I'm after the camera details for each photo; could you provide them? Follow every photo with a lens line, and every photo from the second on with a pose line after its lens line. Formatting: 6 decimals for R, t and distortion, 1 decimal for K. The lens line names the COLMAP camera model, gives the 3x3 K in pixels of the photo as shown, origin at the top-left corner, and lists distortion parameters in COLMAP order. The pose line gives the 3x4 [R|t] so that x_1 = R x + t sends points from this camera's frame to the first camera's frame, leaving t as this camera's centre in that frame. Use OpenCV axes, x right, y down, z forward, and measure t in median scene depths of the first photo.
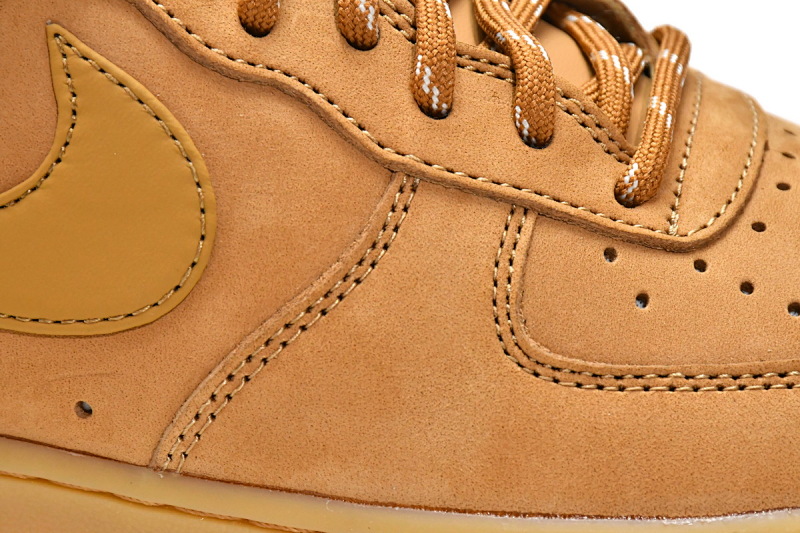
lens RADIAL K [[3638.0, 0, 400.0], [0, 3638.0, 266.5], [0, 0, 1]] dist [0.160150, 0.157420]
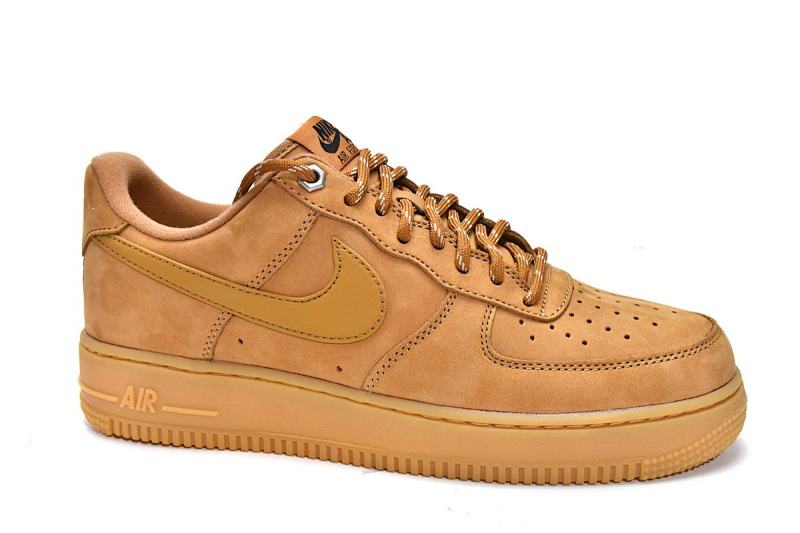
lens RADIAL K [[1005.1, 0, 400.0], [0, 1005.1, 266.5], [0, 0, 1]] dist [-0.002036, 0.004718]
pose [[0.998873, 0.033501, -0.033634, -0.013768], [-0.035732, 0.997038, -0.068107, 0.010541], [0.031253, 0.069232, 0.997111, 0.191828]]
